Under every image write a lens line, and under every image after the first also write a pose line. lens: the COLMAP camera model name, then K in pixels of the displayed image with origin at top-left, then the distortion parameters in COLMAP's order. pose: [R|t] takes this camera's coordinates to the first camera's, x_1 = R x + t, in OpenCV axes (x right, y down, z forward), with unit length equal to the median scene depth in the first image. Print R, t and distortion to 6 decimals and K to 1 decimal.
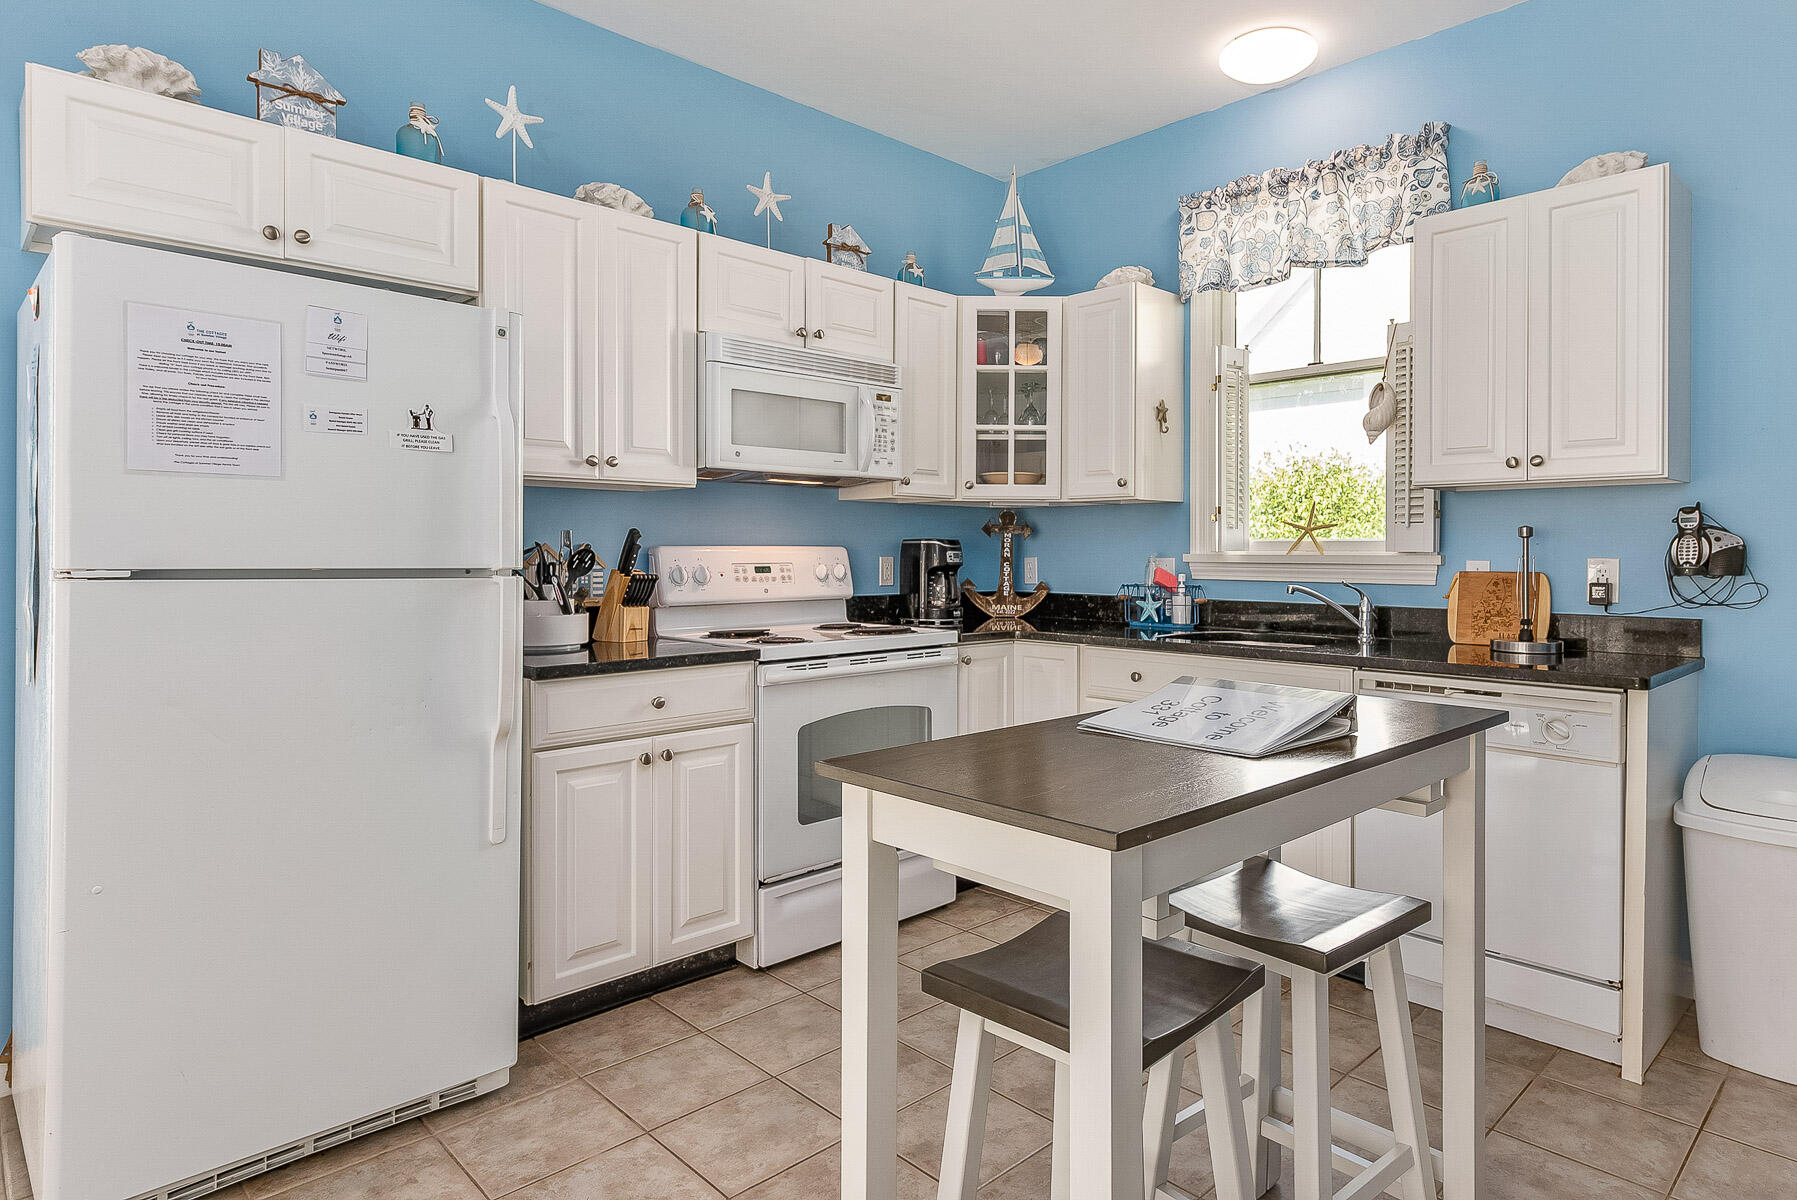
lens RADIAL K [[1014.4, 0, 1017.8], [0, 1014.4, 568.3], [0, 0, 1]] dist [0.003373, -0.003235]
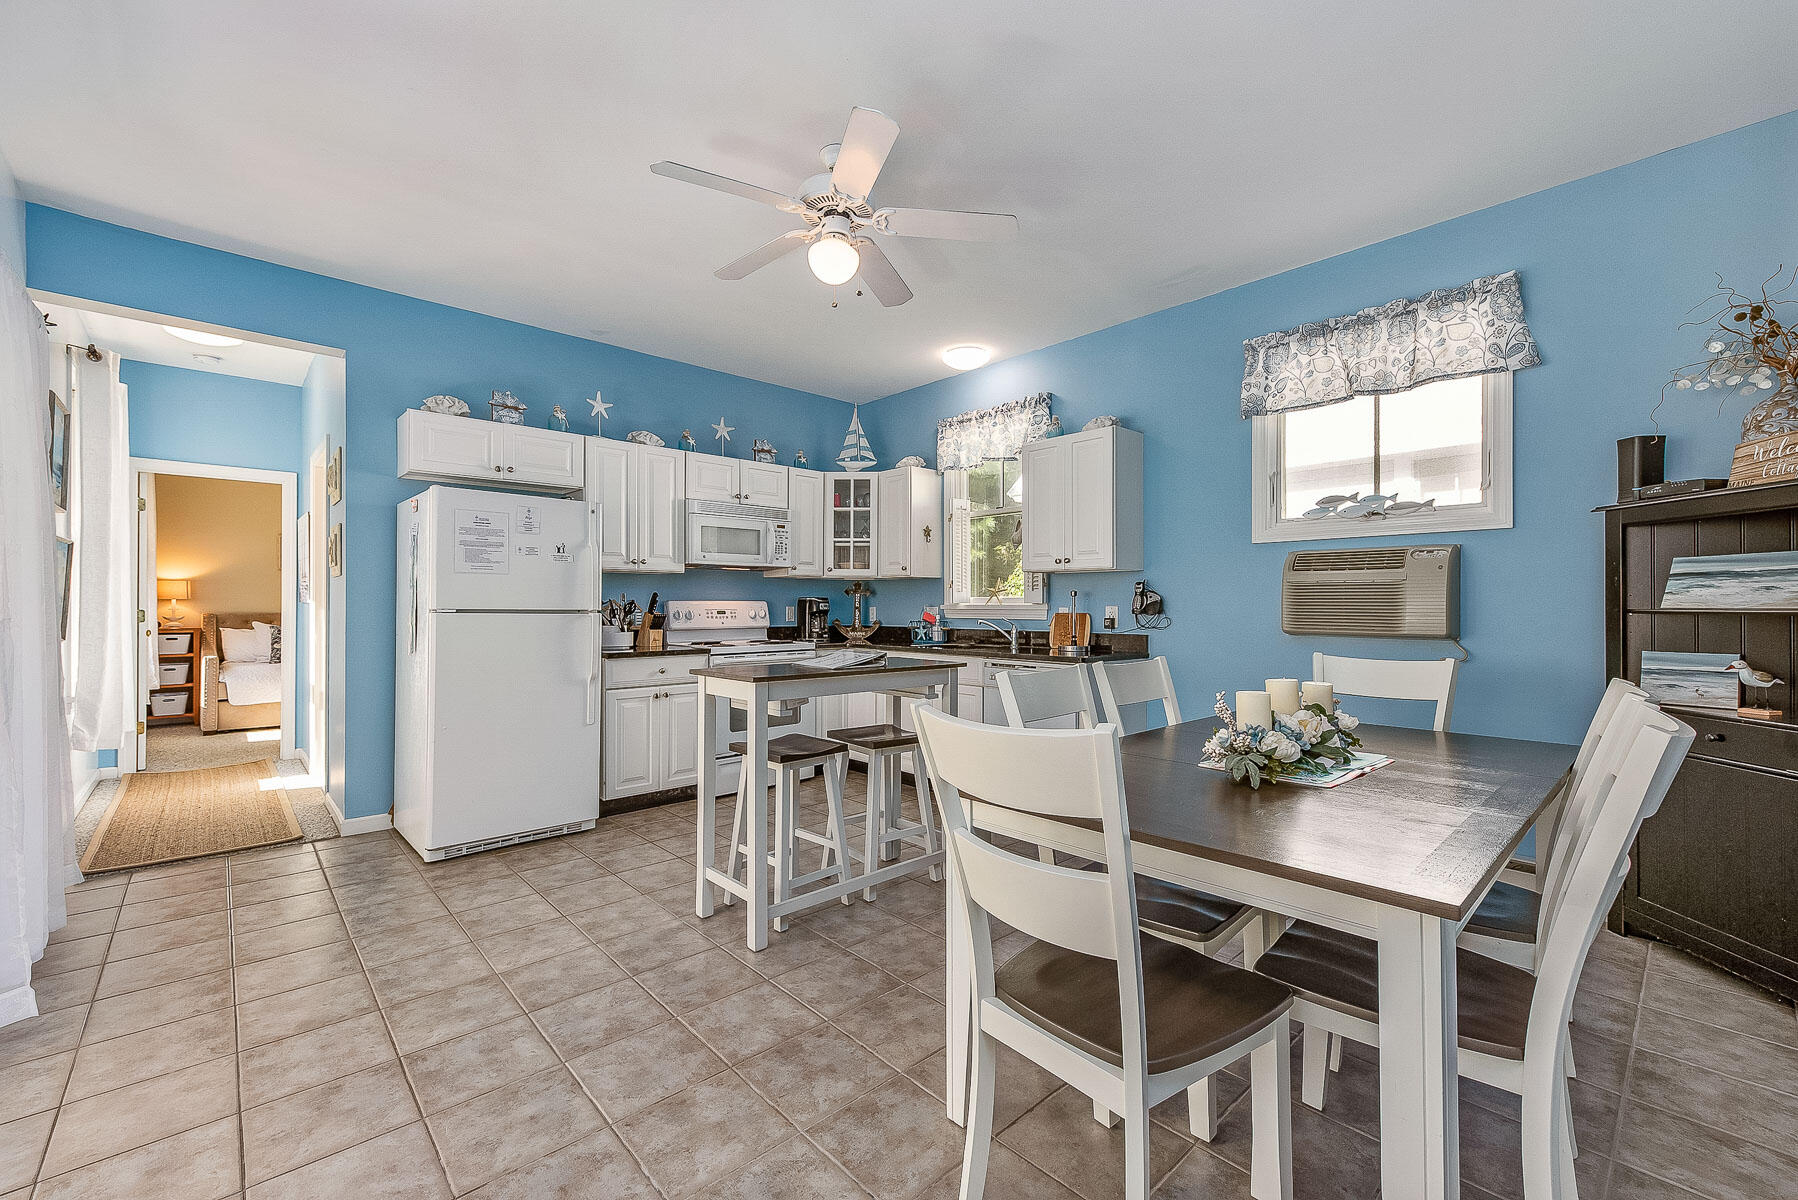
lens RADIAL K [[734.1, 0, 927.1], [0, 734.1, 613.6], [0, 0, 1]] dist [0.008470, -0.000507]
pose [[0.998806, 0.000125, -0.048846, 0.254266], [-0.000425, 0.999981, -0.006137, 0.013552], [0.048844, 0.006151, 0.998787, -0.484697]]
